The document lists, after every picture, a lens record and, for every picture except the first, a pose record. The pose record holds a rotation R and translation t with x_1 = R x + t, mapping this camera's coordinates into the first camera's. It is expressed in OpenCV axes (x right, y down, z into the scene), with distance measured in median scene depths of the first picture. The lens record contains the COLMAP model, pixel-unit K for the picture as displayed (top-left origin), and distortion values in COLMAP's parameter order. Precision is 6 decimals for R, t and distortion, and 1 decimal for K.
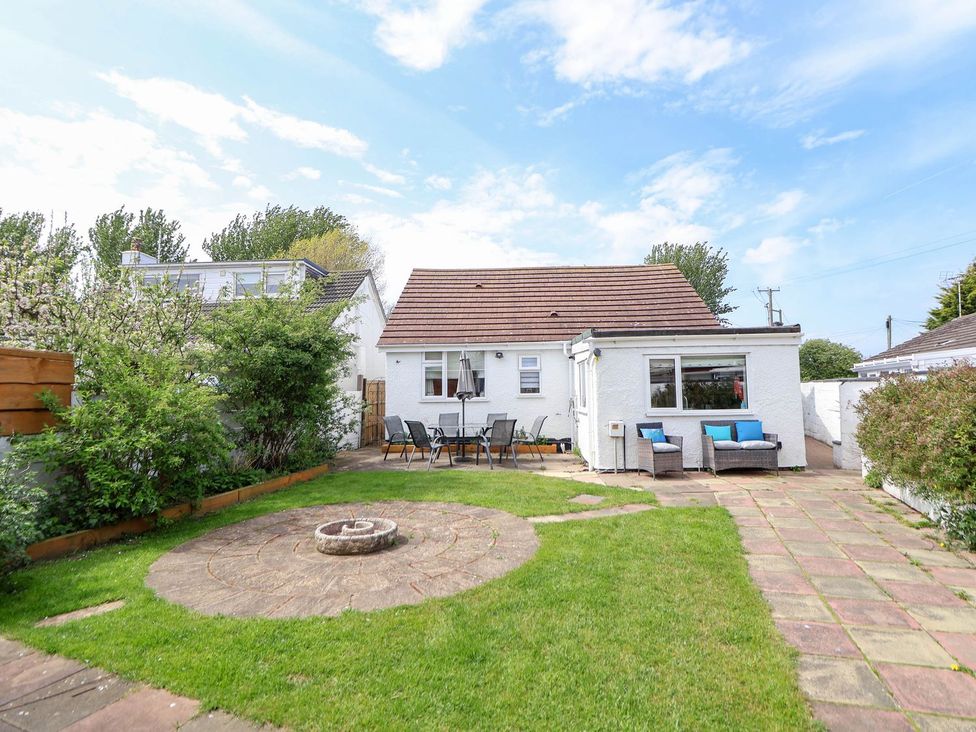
lens RADIAL K [[508.9, 0, 494.4], [0, 508.9, 357.5], [0, 0, 1]] dist [-0.001101, -0.013322]
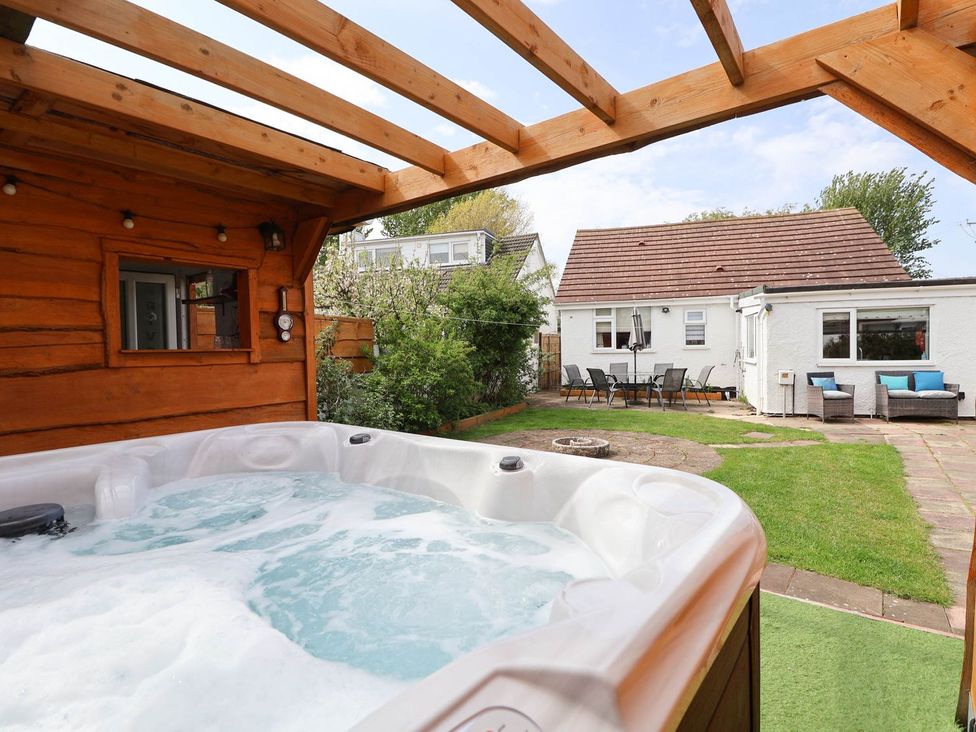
lens RADIAL K [[508.9, 0, 491.7], [0, 508.9, 360.3], [0, 0, 1]] dist [-0.001101, -0.013322]
pose [[0.961414, 0.005237, -0.275057, -0.062041], [0.022380, 0.995016, 0.097170, -0.014817], [0.274195, -0.099576, 0.956505, -0.193976]]
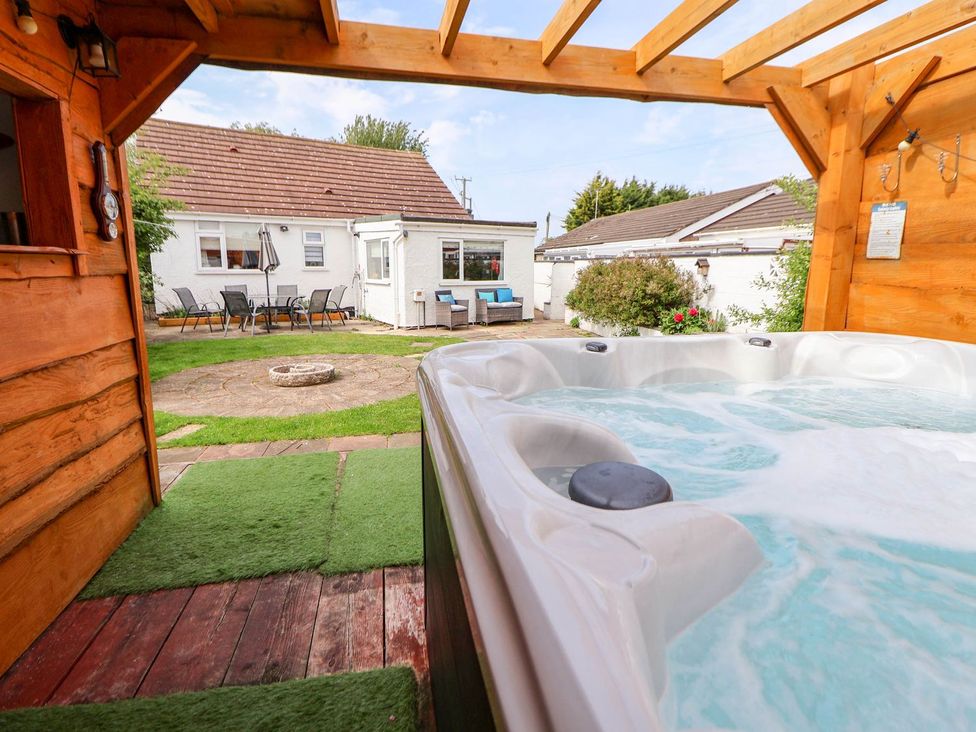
lens RADIAL K [[508.9, 0, 503.3], [0, 508.9, 349.8], [0, 0, 1]] dist [-0.001101, -0.013322]
pose [[0.817760, -0.074571, 0.570708, -0.300560], [-0.055782, 0.976635, 0.207540, -0.004128], [-0.572850, -0.201553, 0.794493, -0.157479]]
